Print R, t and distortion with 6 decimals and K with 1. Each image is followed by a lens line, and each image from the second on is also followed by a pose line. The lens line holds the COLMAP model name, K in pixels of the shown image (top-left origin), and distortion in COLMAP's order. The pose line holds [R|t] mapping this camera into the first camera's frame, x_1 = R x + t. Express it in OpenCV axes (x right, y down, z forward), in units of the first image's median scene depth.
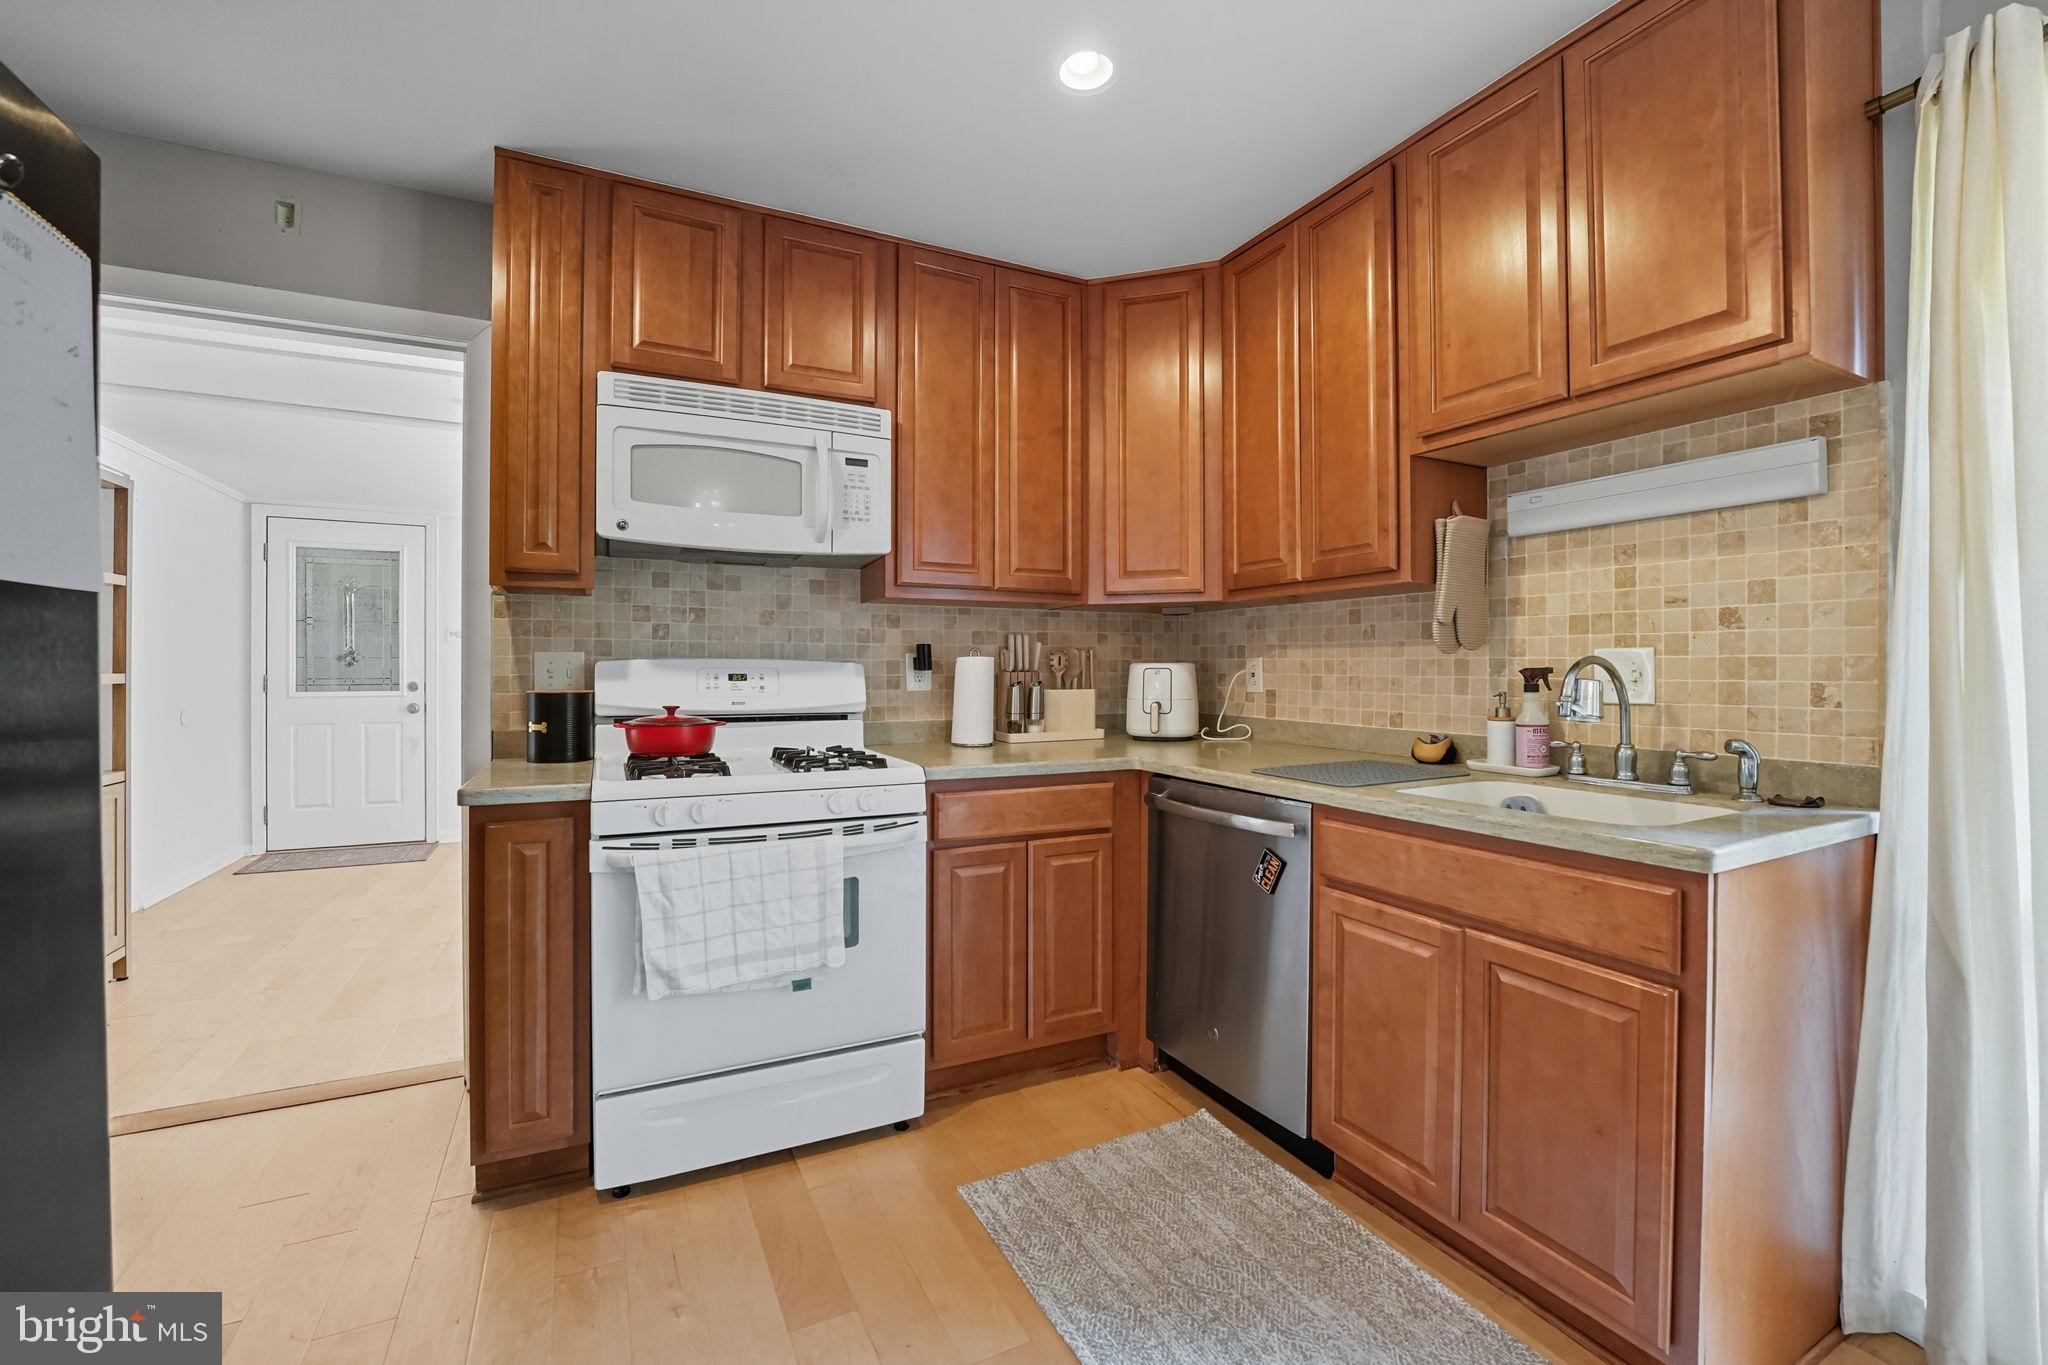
lens RADIAL K [[849.5, 0, 1018.6], [0, 849.5, 665.5], [0, 0, 1]] dist [-0.010126, 0.000005]
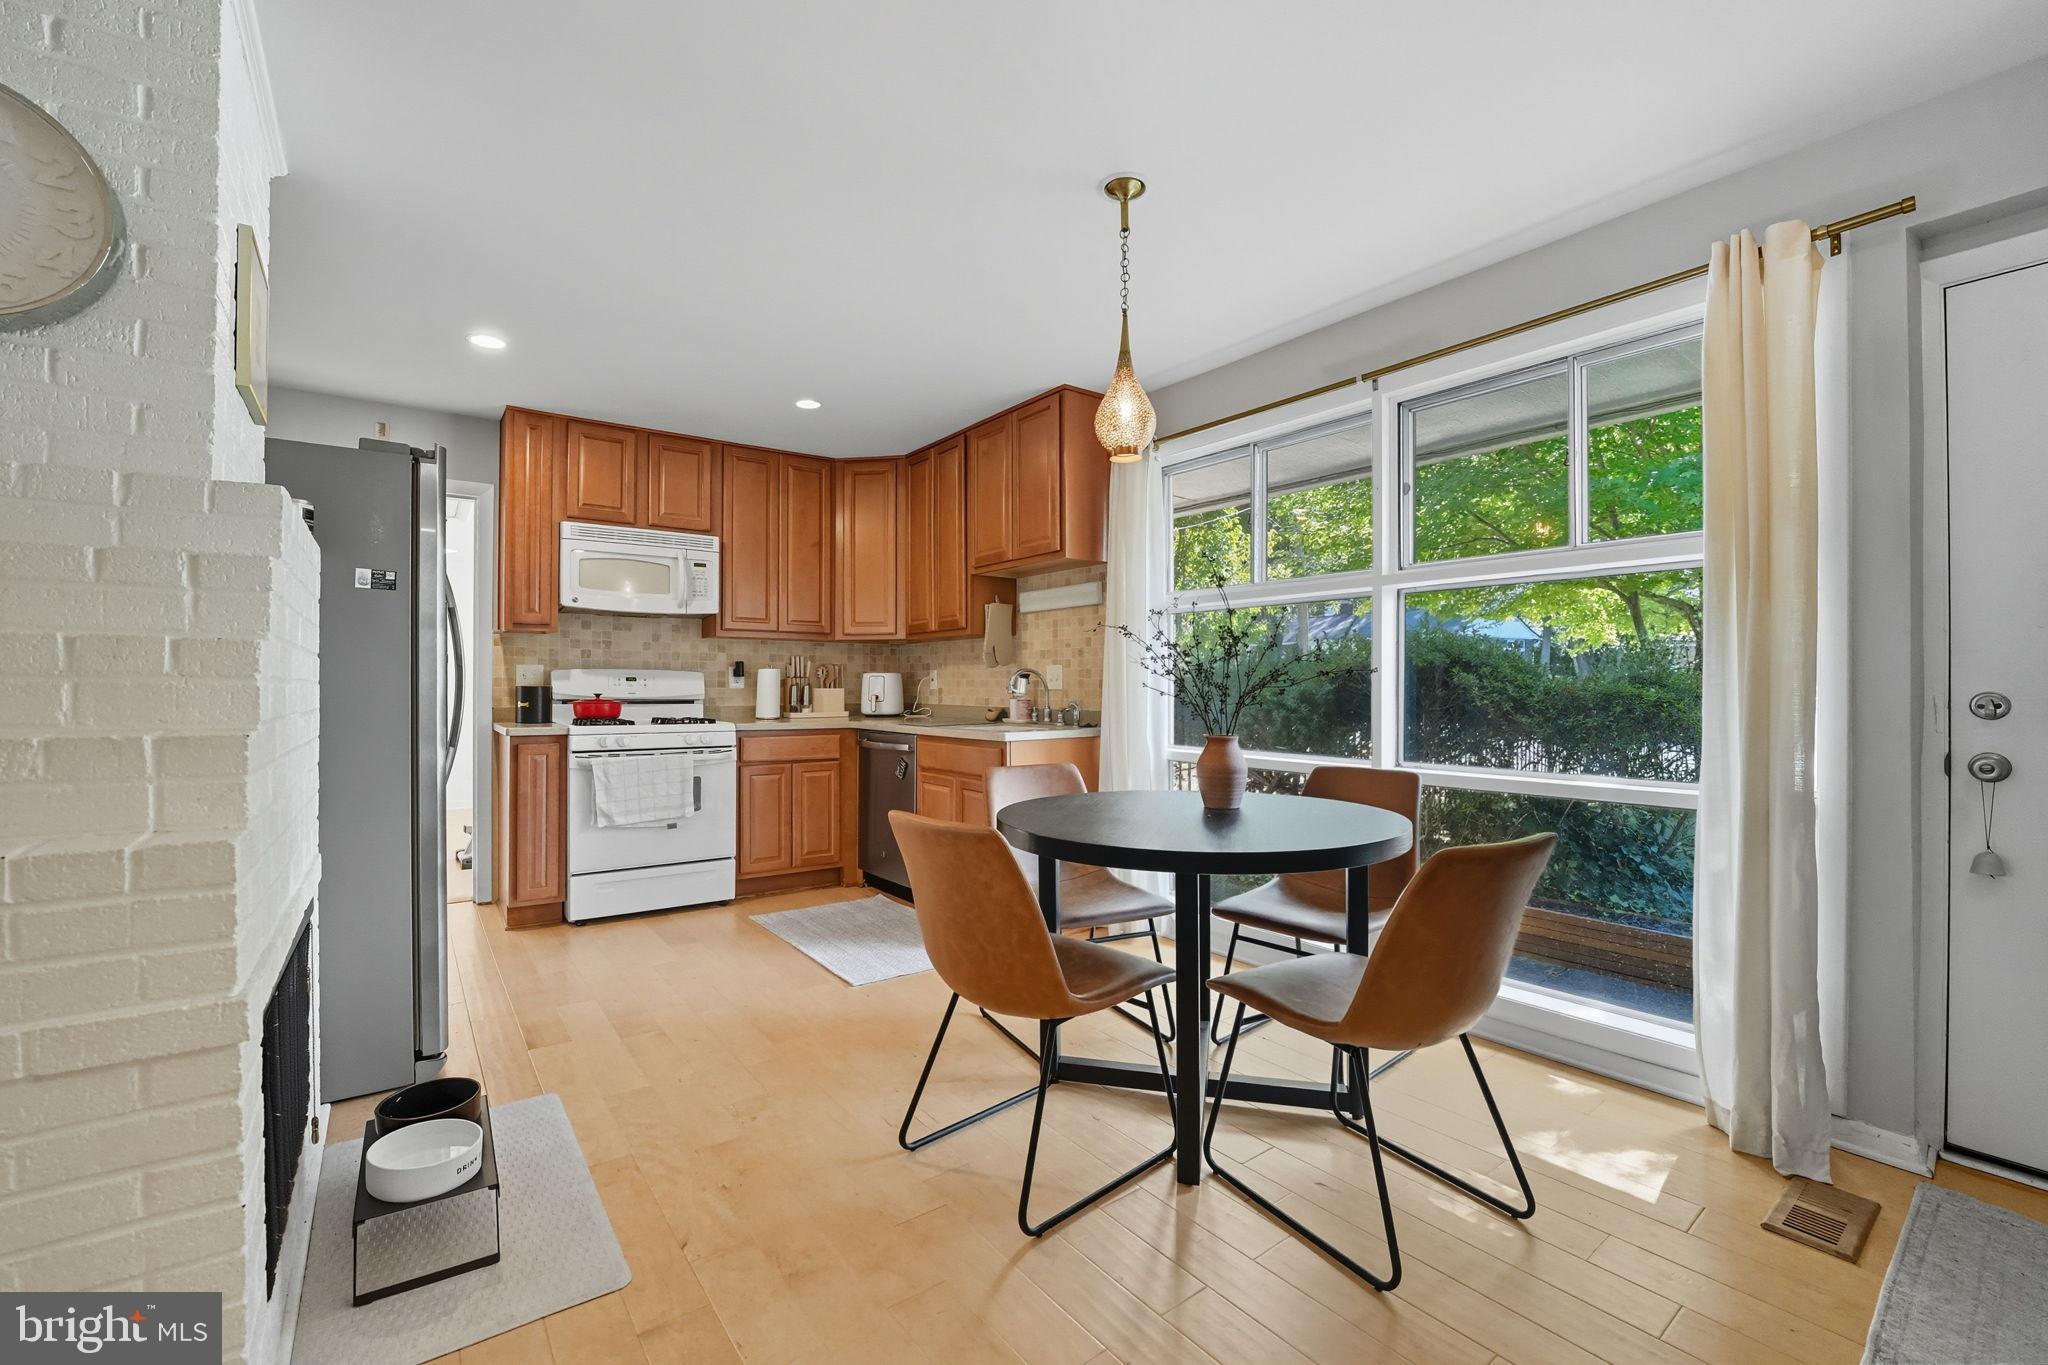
lens RADIAL K [[849.5, 0, 1018.8], [0, 849.5, 682.7], [0, 0, 1]] dist [-0.010126, 0.000005]
pose [[0.984533, 0.001633, 0.175194, 0.182023], [-0.001399, 0.999998, -0.001460, 0.024798], [-0.175196, 0.001192, 0.984533, -1.007171]]
